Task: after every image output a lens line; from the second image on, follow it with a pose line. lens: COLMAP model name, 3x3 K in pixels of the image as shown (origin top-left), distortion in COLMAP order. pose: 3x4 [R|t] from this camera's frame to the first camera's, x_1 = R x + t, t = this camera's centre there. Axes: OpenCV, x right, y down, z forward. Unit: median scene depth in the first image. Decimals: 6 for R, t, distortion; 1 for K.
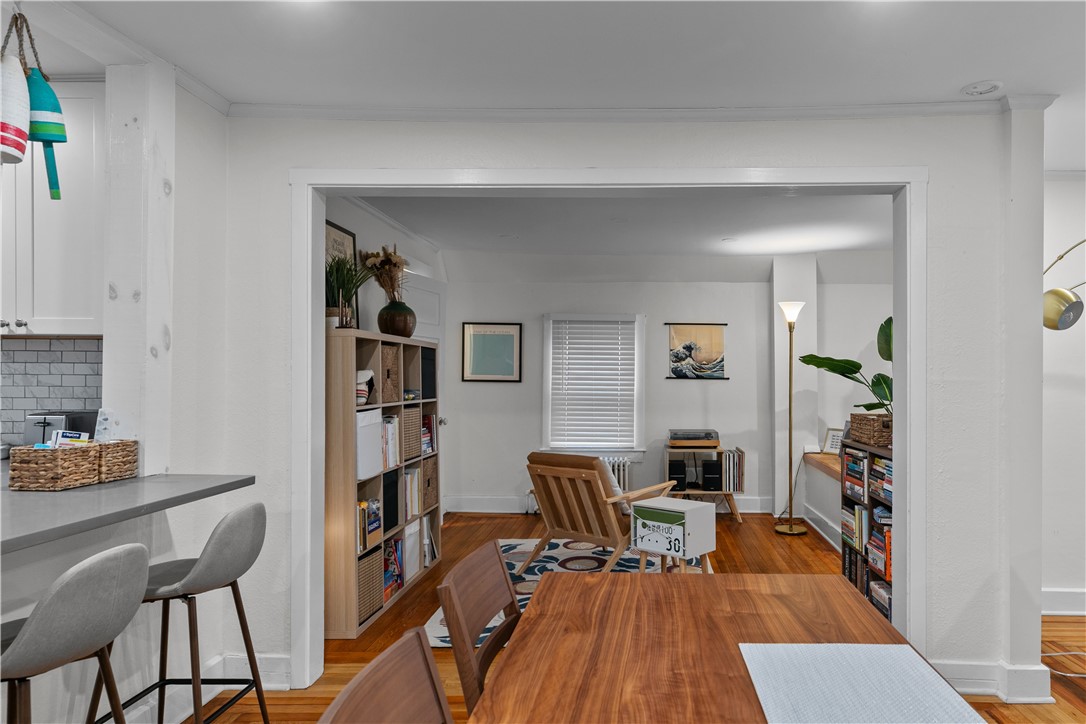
lens RADIAL K [[706.2, 0, 624.5], [0, 706.2, 370.9], [0, 0, 1]] dist [-0.002317, -0.000390]
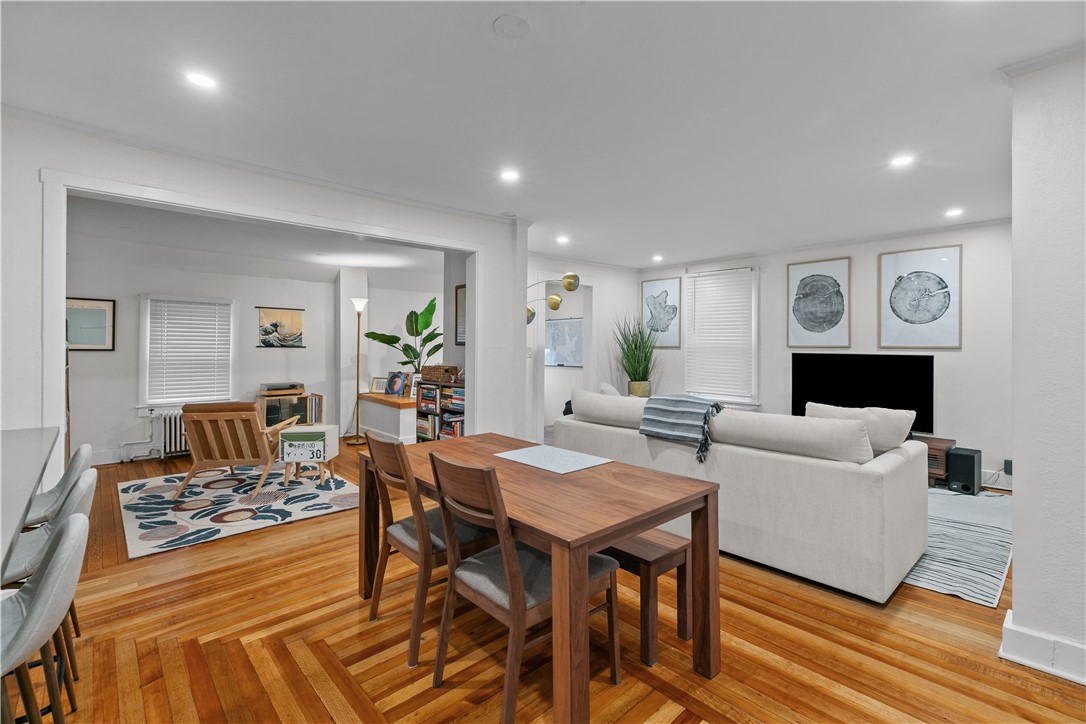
lens RADIAL K [[484.3, 0, 548.9], [0, 484.3, 347.5], [0, 0, 1]] dist [0.002109, 0.001002]
pose [[0.719372, -0.004454, 0.694611, -0.205916], [-0.003594, 0.999942, 0.010134, -0.000174], [-0.694616, -0.009786, 0.719314, -0.080108]]
